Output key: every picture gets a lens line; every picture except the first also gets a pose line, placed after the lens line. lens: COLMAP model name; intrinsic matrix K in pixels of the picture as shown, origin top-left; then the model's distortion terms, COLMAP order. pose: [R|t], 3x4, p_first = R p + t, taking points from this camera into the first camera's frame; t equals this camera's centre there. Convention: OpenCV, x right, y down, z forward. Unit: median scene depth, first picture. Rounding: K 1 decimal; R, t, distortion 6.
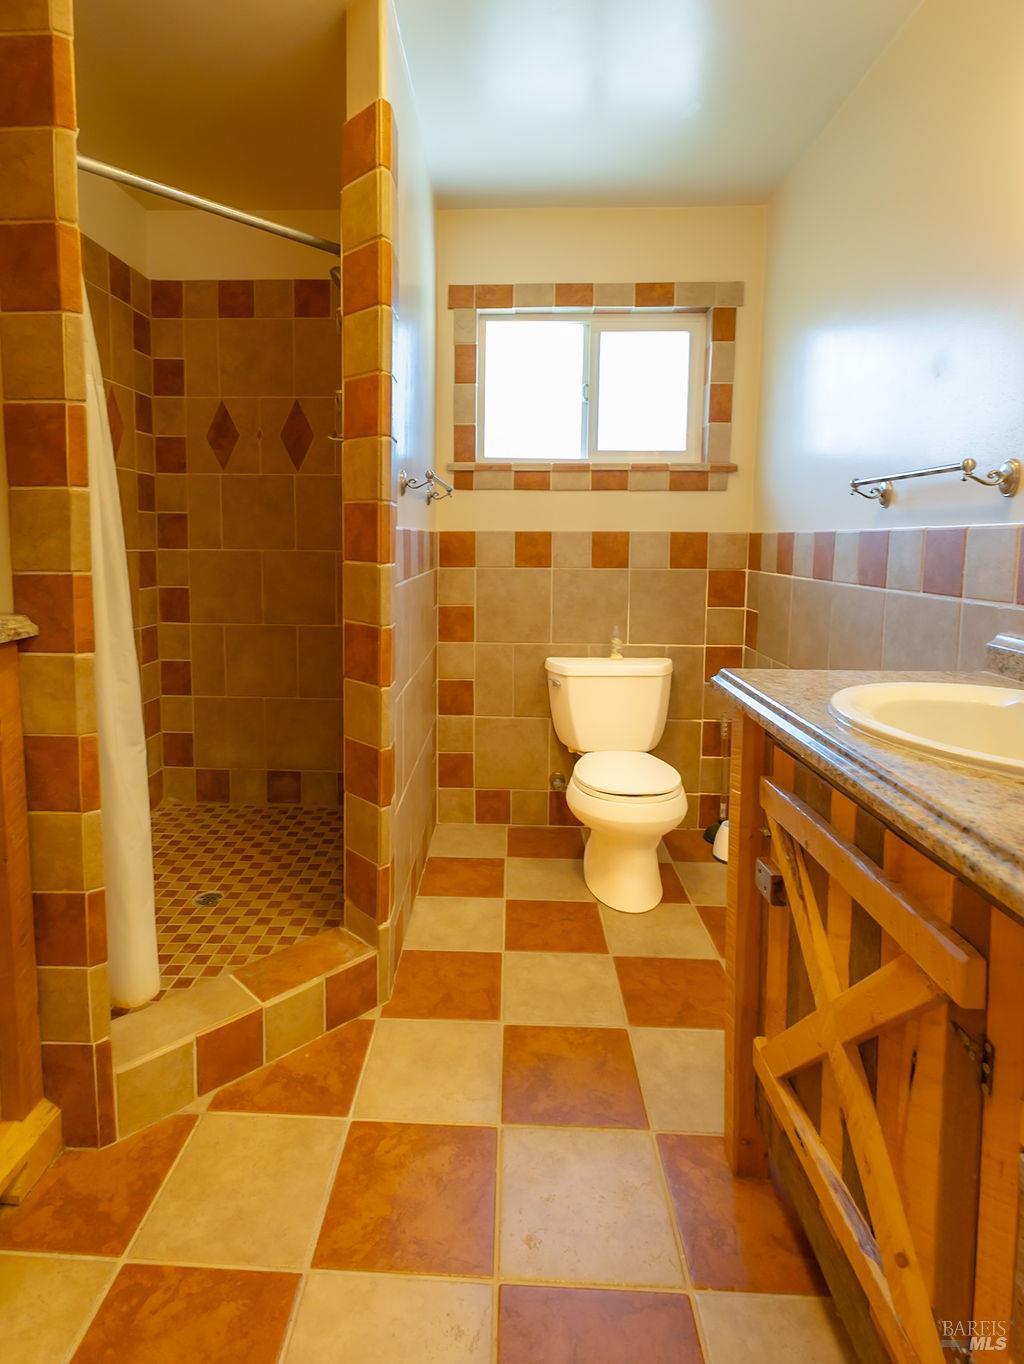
lens RADIAL K [[709.1, 0, 490.1], [0, 709.1, 595.4], [0, 0, 1]] dist [0.009011, -0.001837]
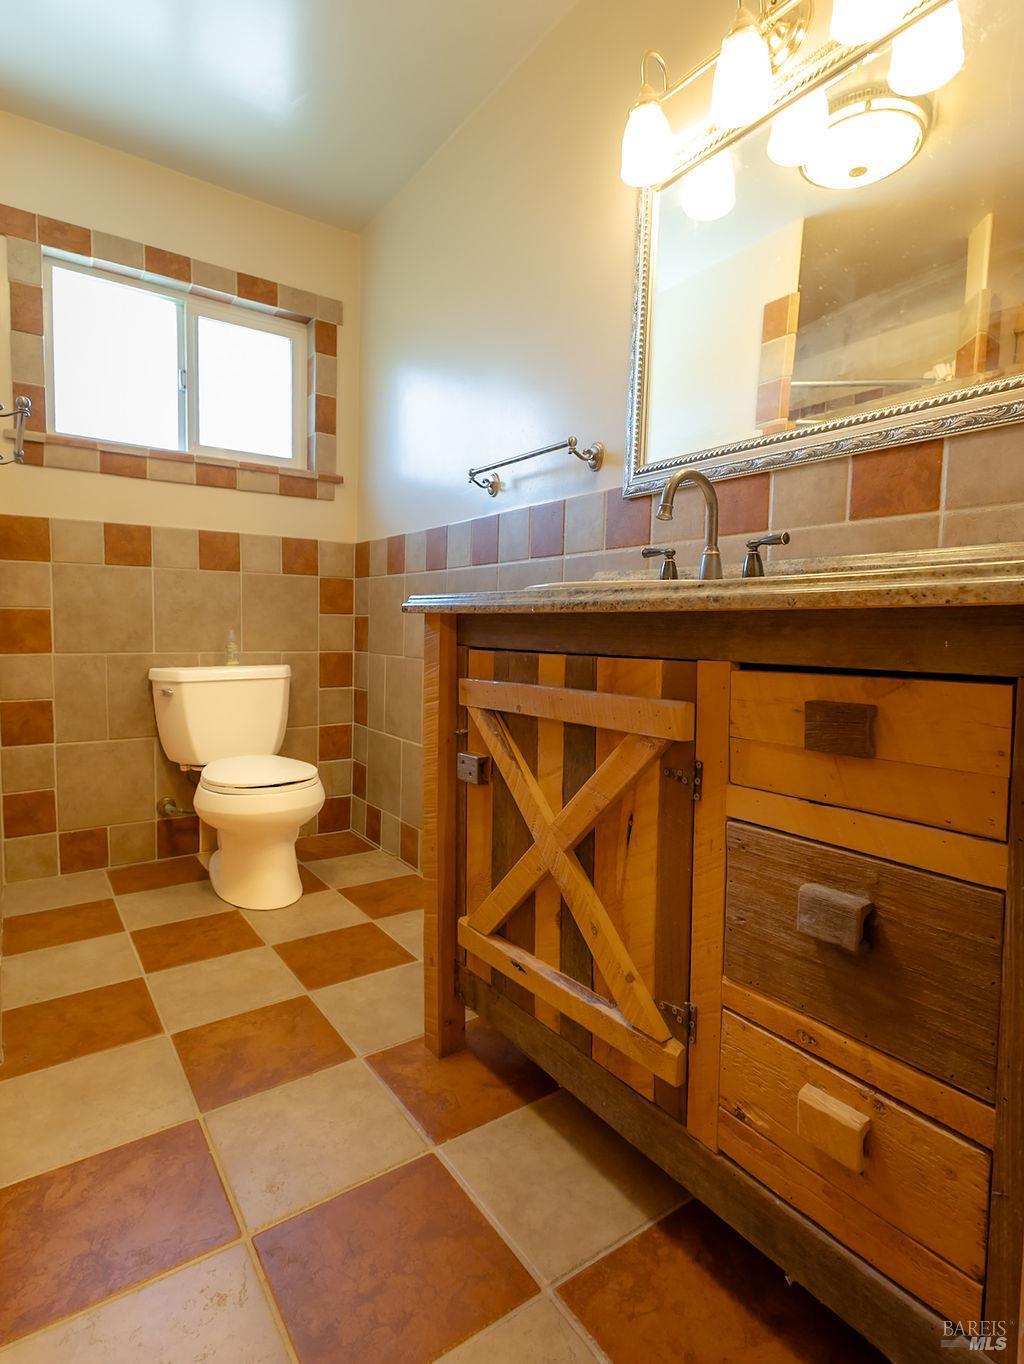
lens RADIAL K [[709.1, 0, 489.8], [0, 709.1, 676.6], [0, 0, 1]] dist [0.009011, -0.001837]
pose [[0.804377, -0.036197, 0.593015, -0.117802], [0.039049, 0.999205, 0.008023, 0.119477], [-0.592834, 0.016703, 0.805151, 0.036678]]
